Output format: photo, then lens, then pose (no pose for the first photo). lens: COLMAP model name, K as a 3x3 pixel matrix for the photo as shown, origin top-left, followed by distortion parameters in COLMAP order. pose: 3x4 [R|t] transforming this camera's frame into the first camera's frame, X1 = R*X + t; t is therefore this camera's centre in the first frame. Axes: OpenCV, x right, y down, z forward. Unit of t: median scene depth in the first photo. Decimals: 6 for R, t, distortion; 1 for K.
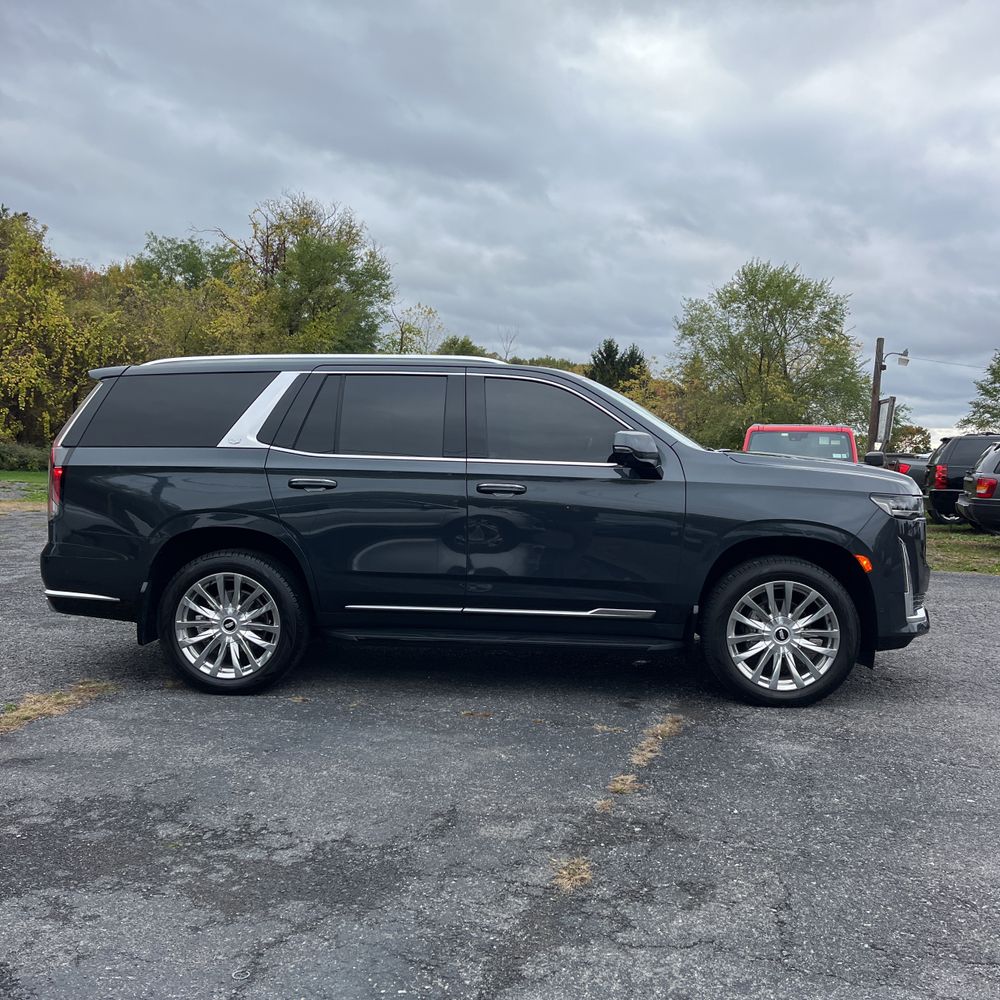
lens RADIAL K [[1016.8, 0, 500.0], [0, 1016.8, 500.0], [0, 0, 1]] dist [0.043822, -0.026359]
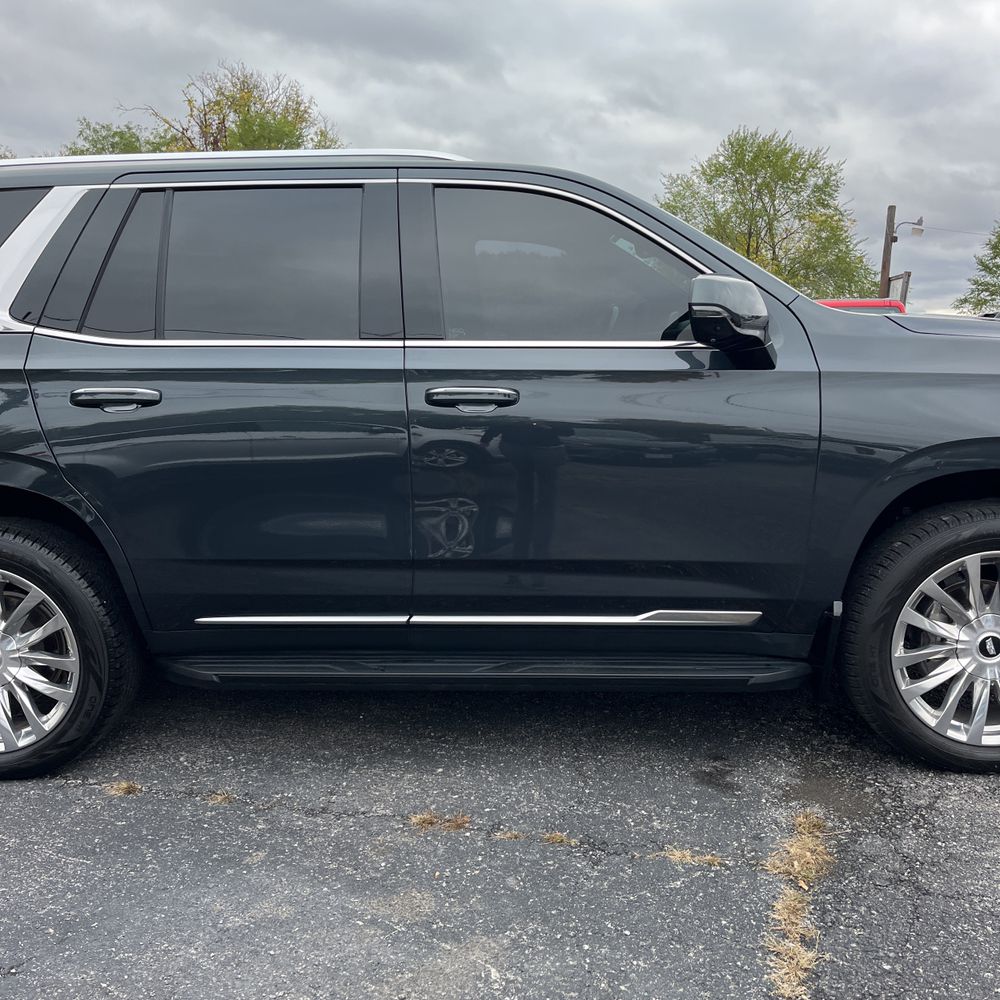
lens RADIAL K [[1016.8, 0, 500.0], [0, 1016.8, 500.0], [0, 0, 1]] dist [0.043822, -0.026359]
pose [[0.999174, -0.033202, 0.023431, 0.001450], [0.030727, 0.994606, 0.099068, -0.008339], [-0.026593, -0.098266, 0.994805, 0.410956]]
